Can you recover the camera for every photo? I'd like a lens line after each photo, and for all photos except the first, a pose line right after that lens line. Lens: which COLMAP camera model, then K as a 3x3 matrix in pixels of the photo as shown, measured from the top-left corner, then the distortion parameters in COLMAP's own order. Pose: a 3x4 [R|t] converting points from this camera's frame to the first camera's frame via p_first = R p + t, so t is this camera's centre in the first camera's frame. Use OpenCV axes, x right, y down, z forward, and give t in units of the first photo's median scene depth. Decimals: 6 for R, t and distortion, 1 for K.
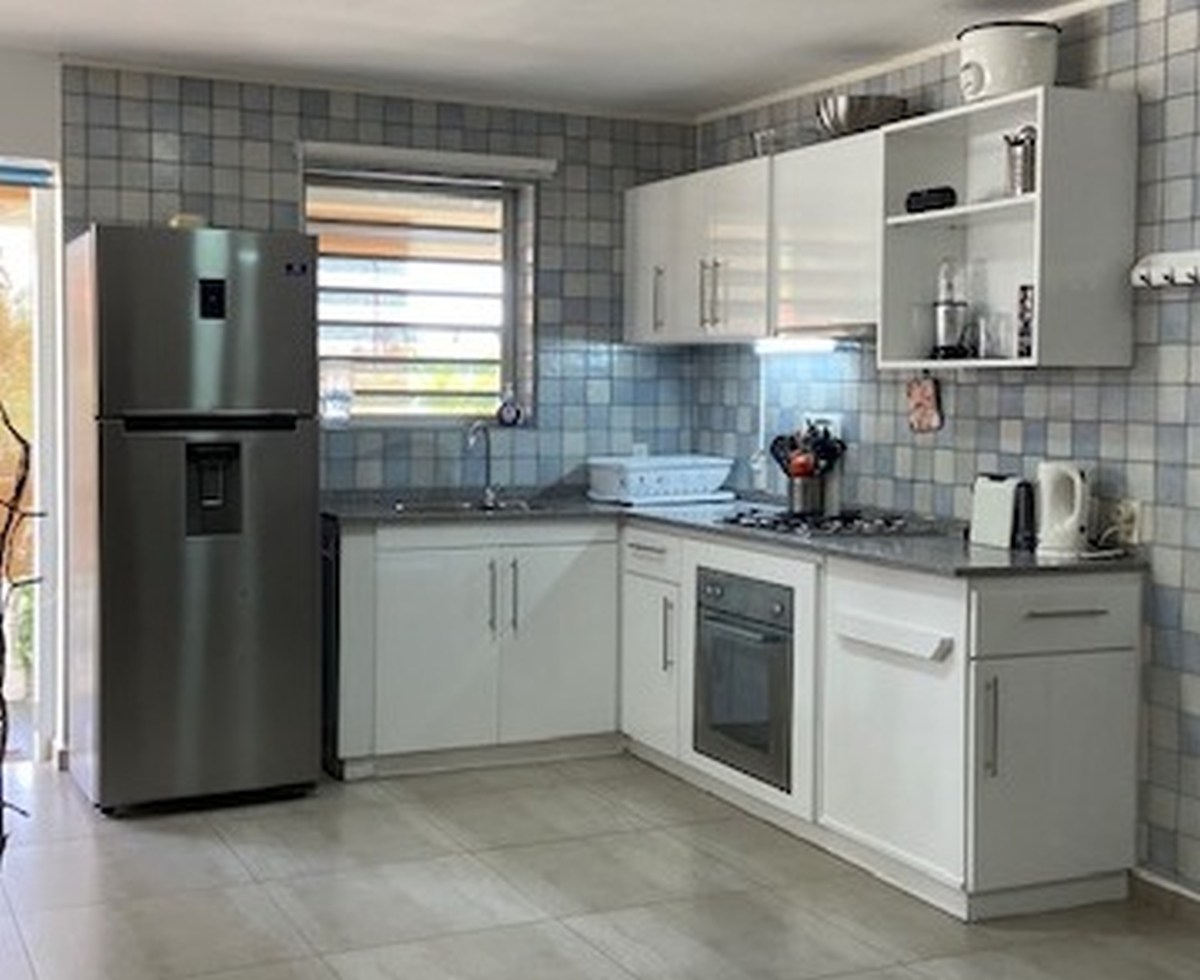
lens RADIAL K [[1583.8, 0, 600.0], [0, 1583.8, 490.0], [0, 0, 1]] dist [0.008857, 0.020993]
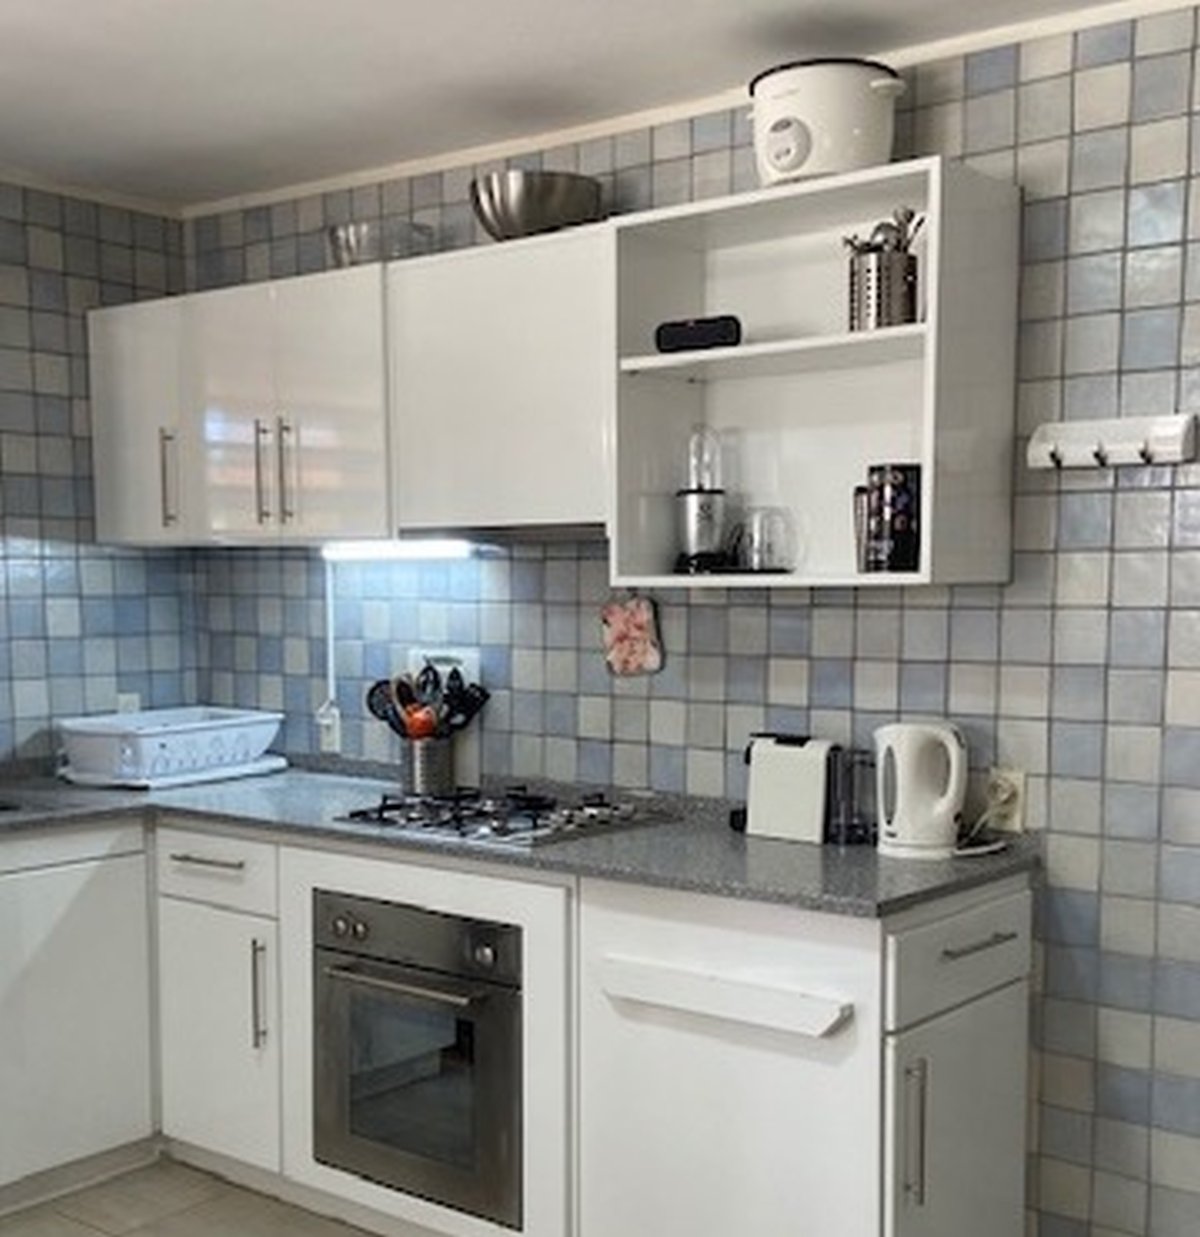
lens RADIAL K [[1539.5, 0, 600.4], [0, 1539.5, 762.2], [0, 0, 1]] dist [0.082992, -0.097566]
pose [[0.889250, -0.064373, 0.452869, -0.123928], [0.040354, 0.997228, 0.062511, -0.041273], [-0.455638, -0.037313, 0.889383, 0.392000]]
